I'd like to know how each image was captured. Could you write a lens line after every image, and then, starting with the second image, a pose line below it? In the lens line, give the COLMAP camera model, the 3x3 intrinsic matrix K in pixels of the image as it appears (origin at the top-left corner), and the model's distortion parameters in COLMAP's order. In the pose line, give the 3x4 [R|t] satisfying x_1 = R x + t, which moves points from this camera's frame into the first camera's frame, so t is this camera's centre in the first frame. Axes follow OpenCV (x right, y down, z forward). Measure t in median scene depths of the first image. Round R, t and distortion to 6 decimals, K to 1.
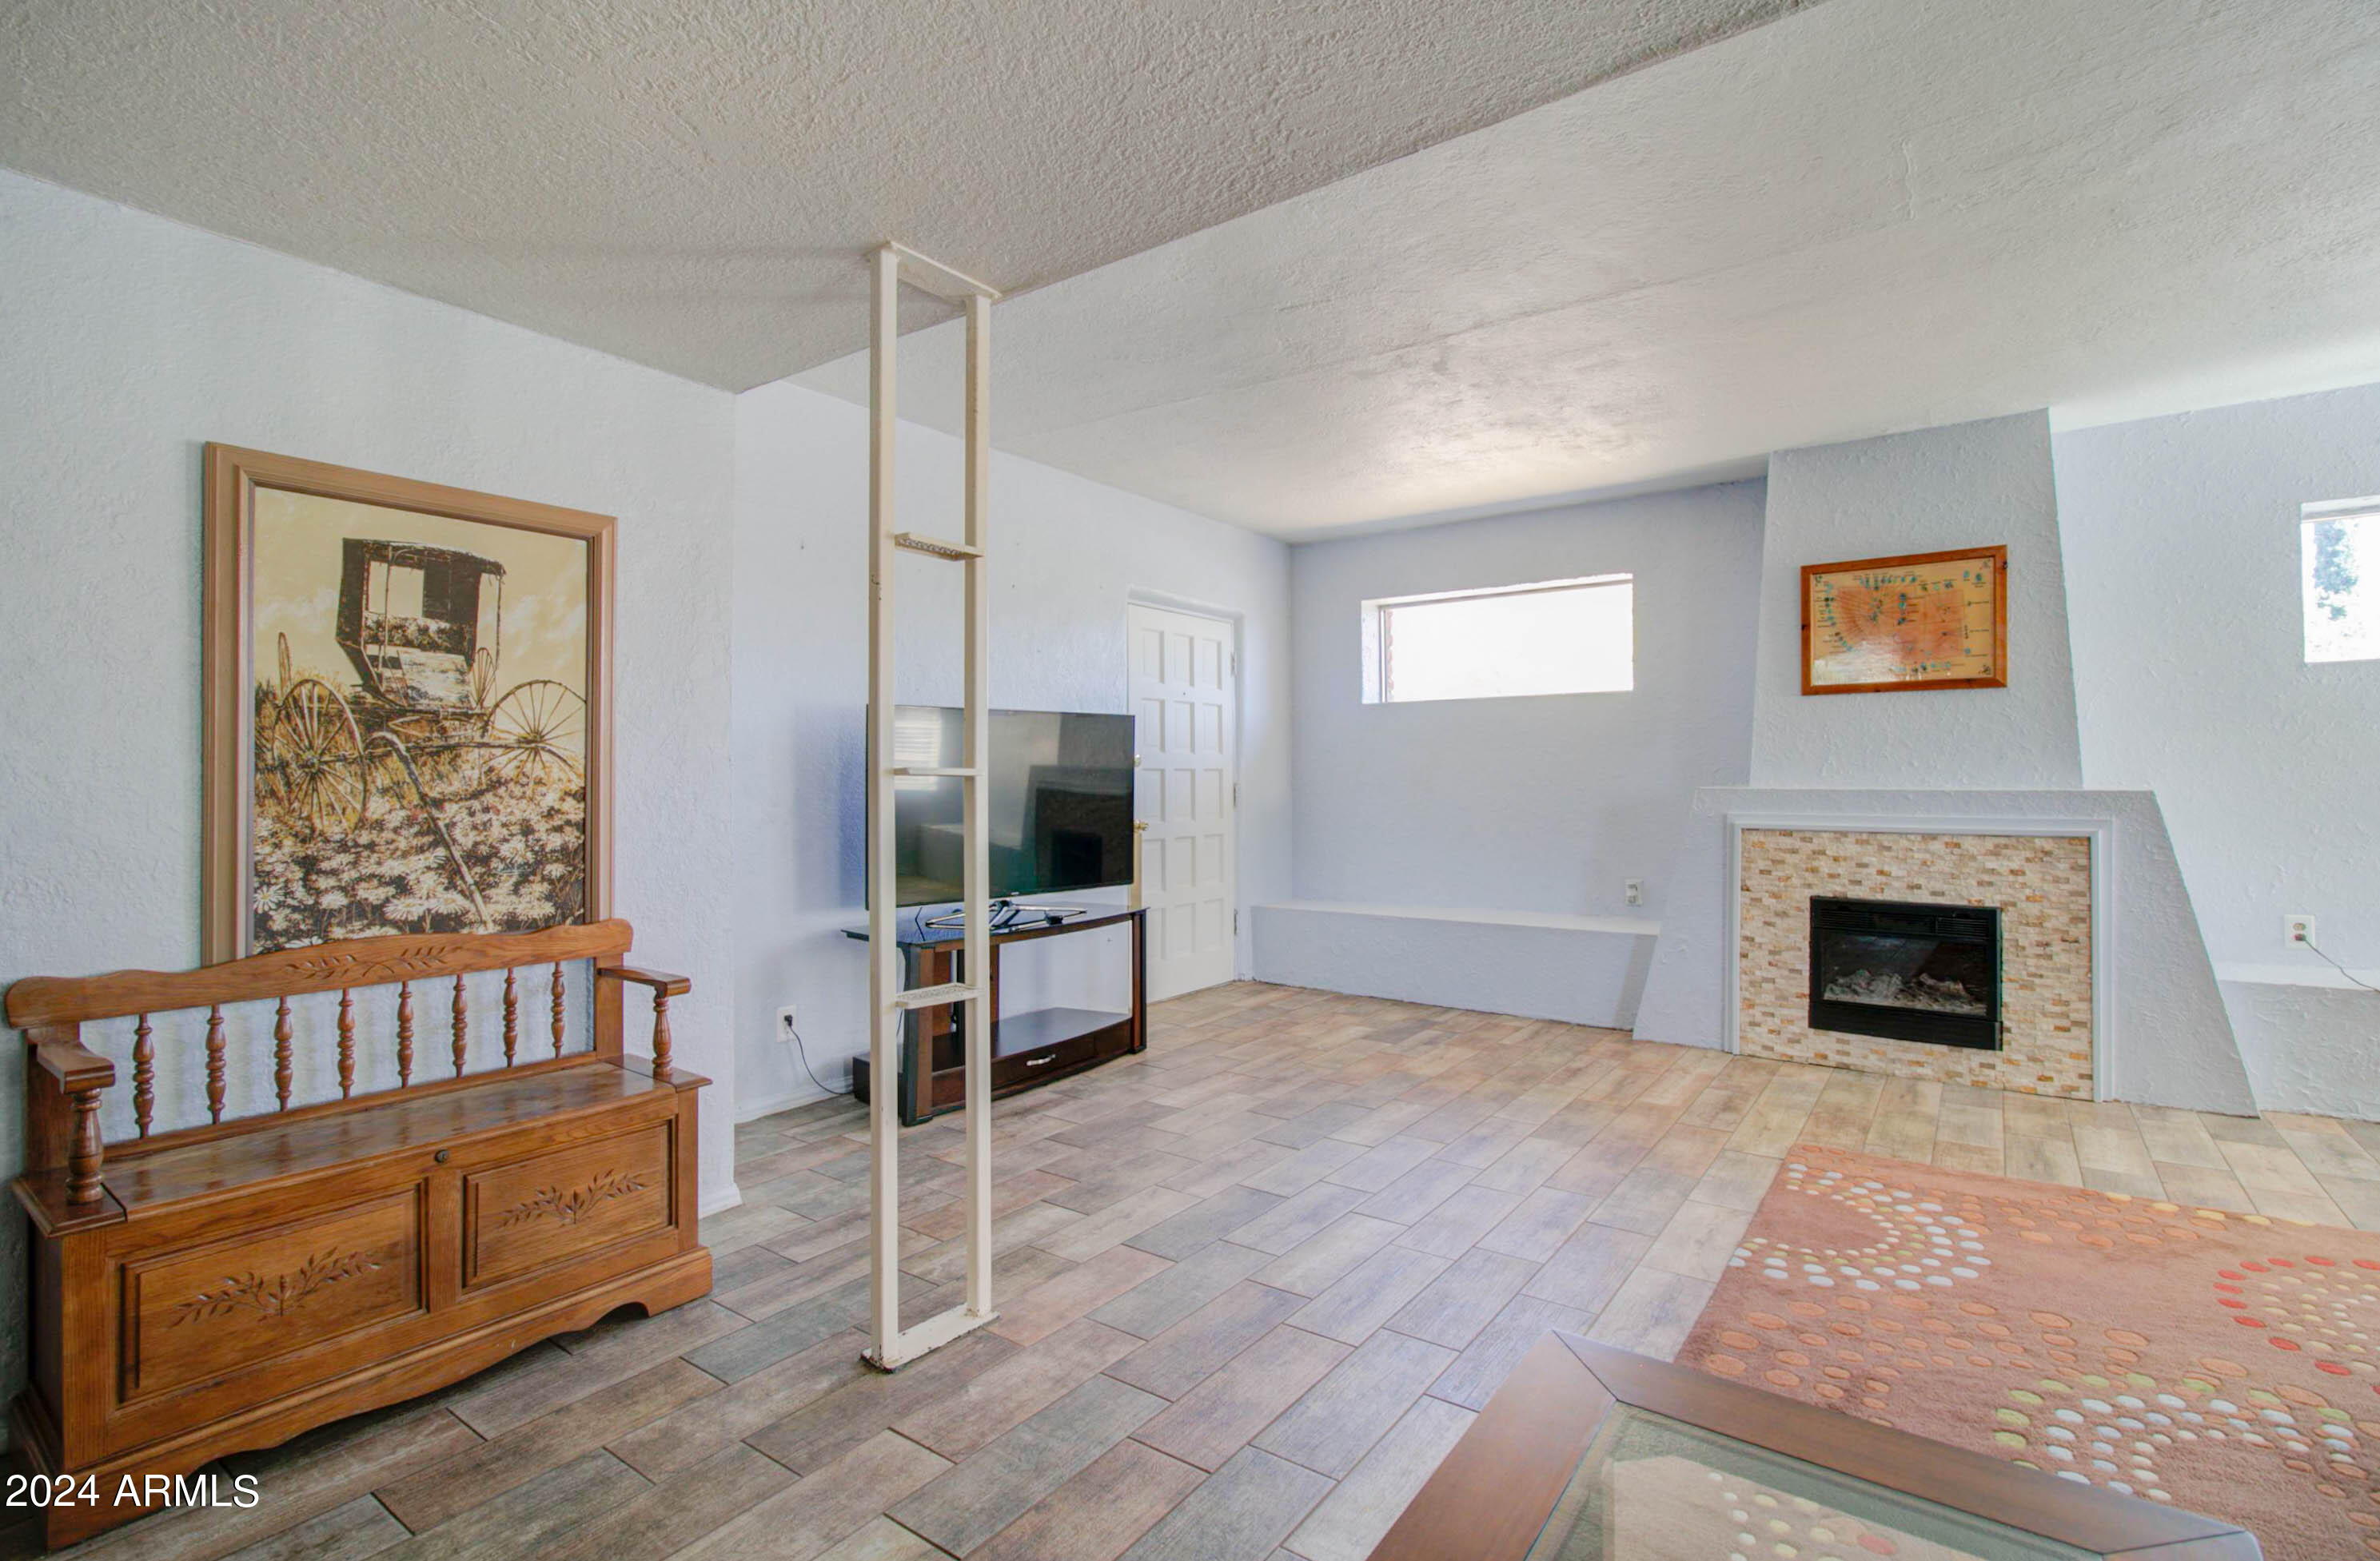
lens RADIAL K [[1100.2, 0, 1173.2], [0, 1100.2, 780.4], [0, 0, 1]] dist [-0.011082, 0.004633]
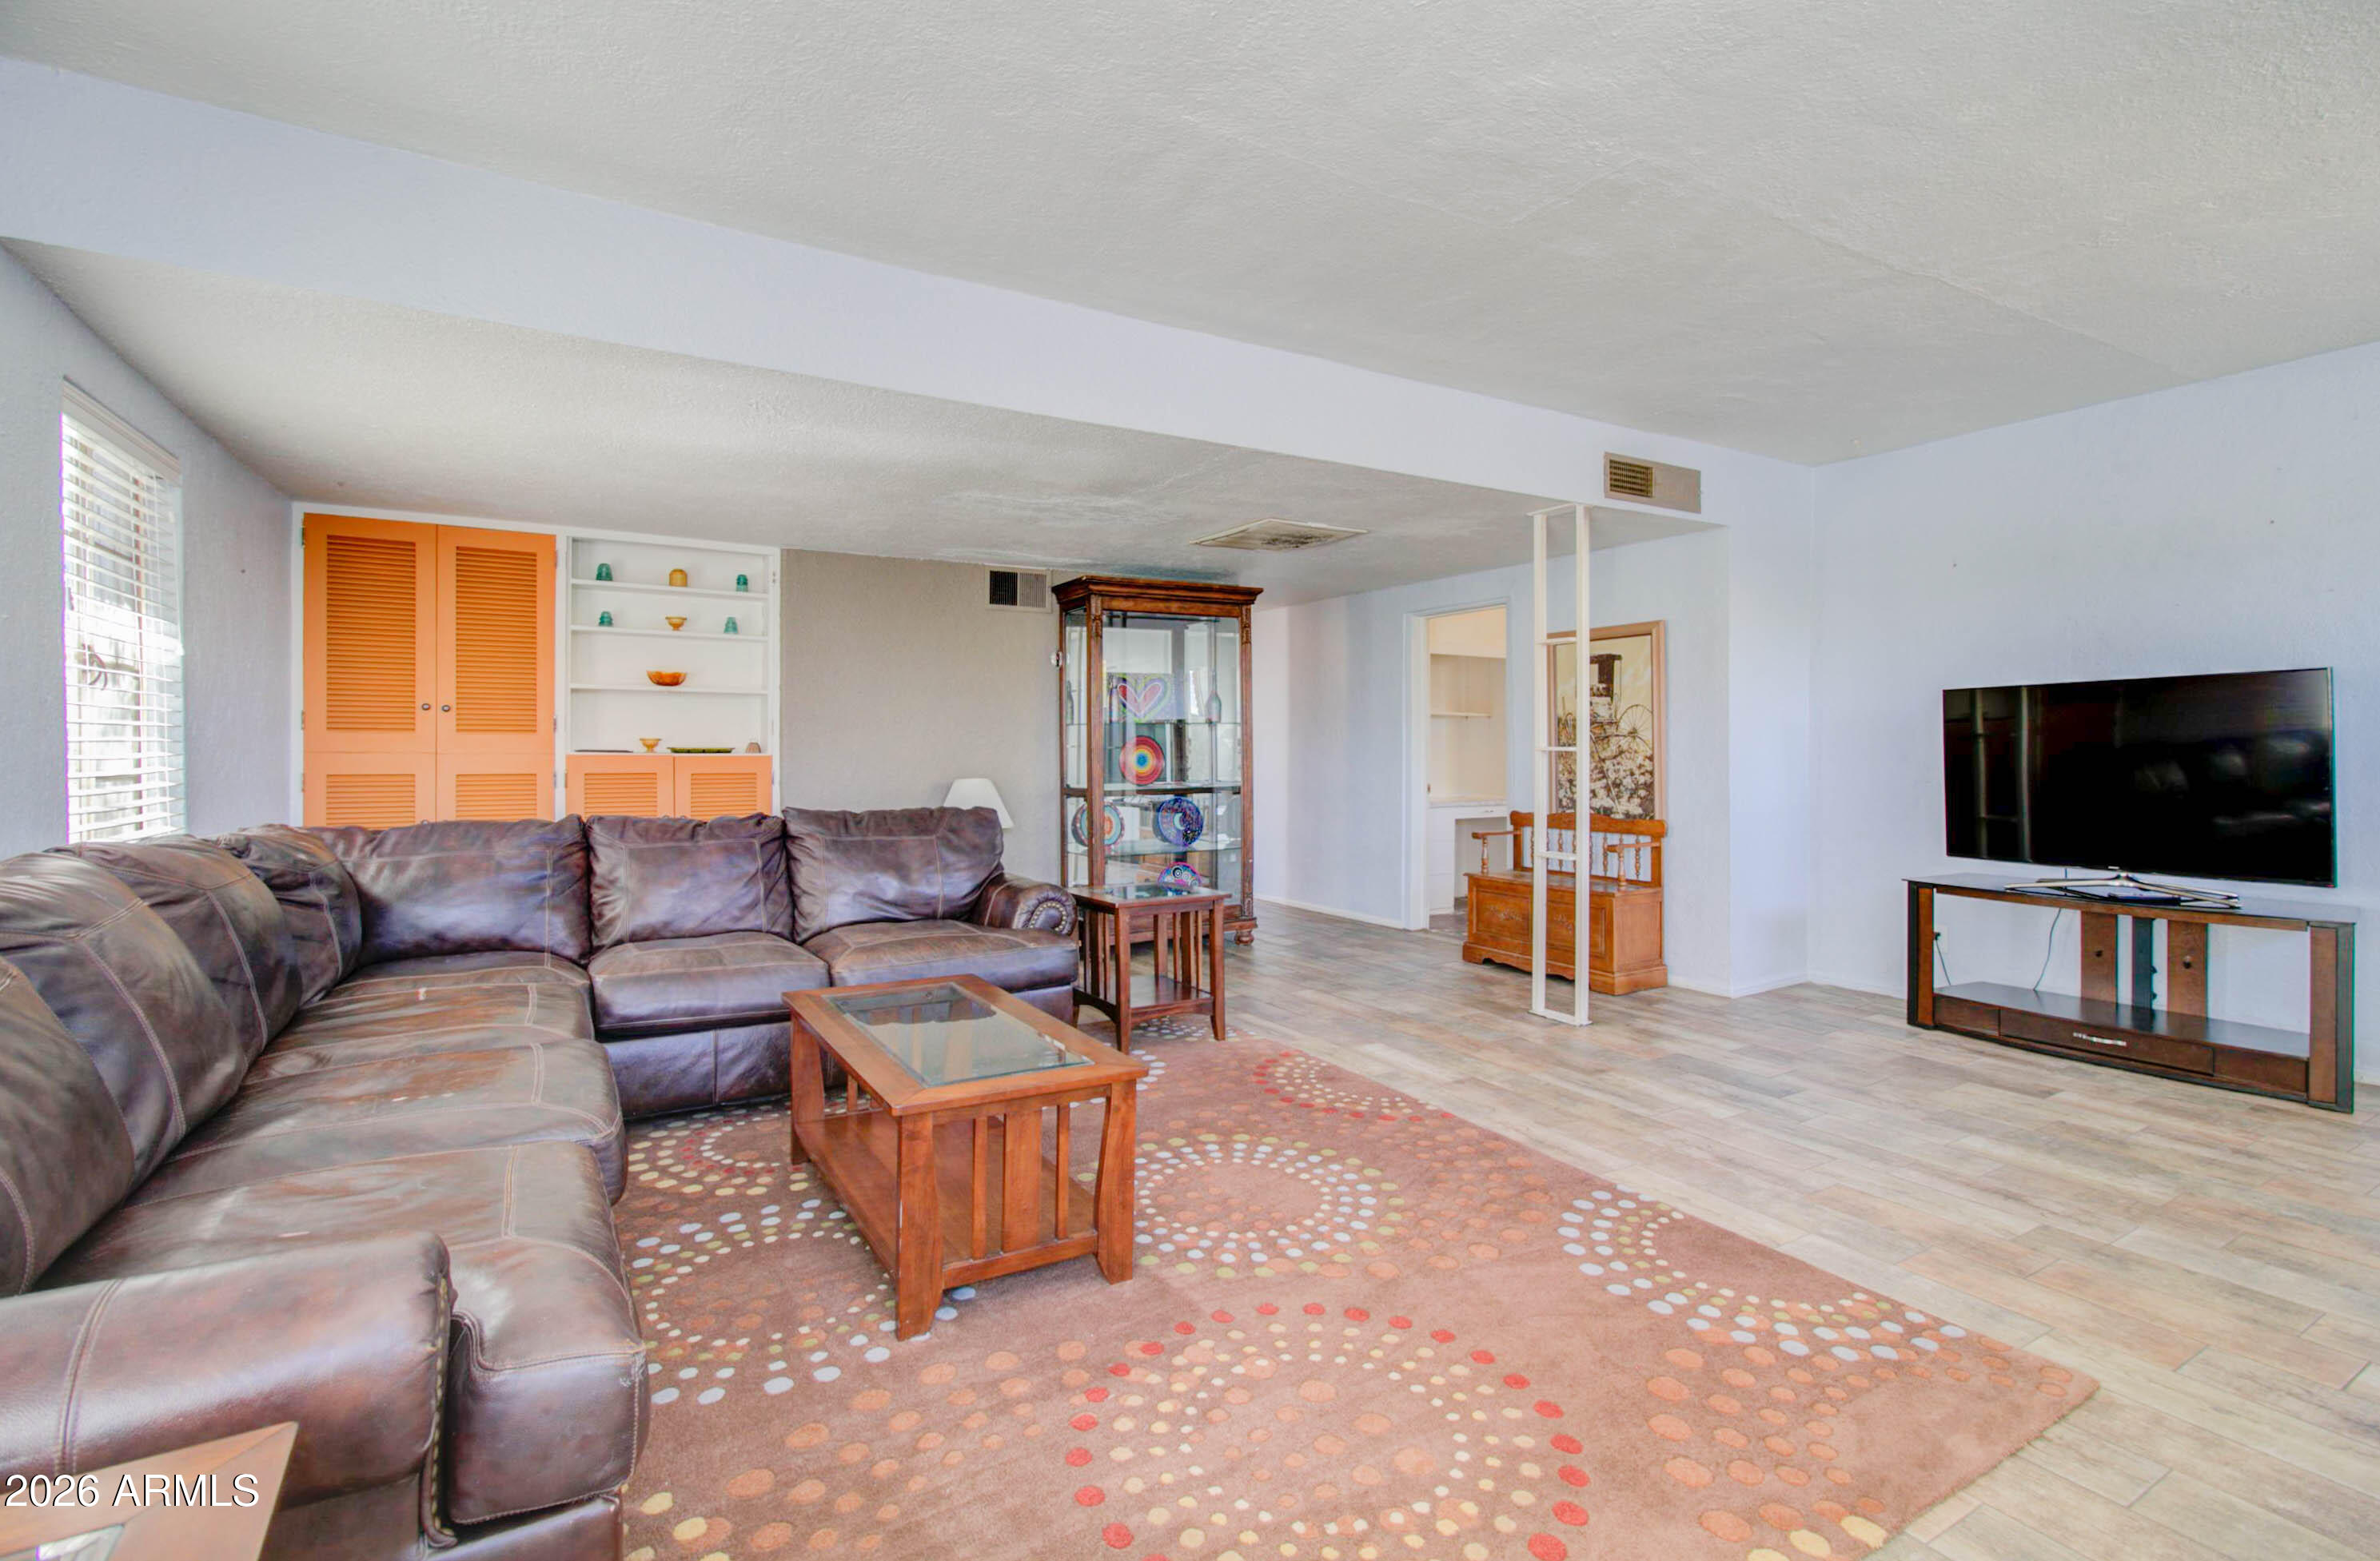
lens RADIAL K [[1100.2, 0, 1185.1], [0, 1100.2, 759.0], [0, 0, 1]] dist [-0.011082, 0.004633]
pose [[-0.412868, 0.012678, -0.910703, 1.741382], [0.005592, 0.999920, 0.011385, -0.013495], [0.910774, -0.000392, -0.412906, 1.069951]]
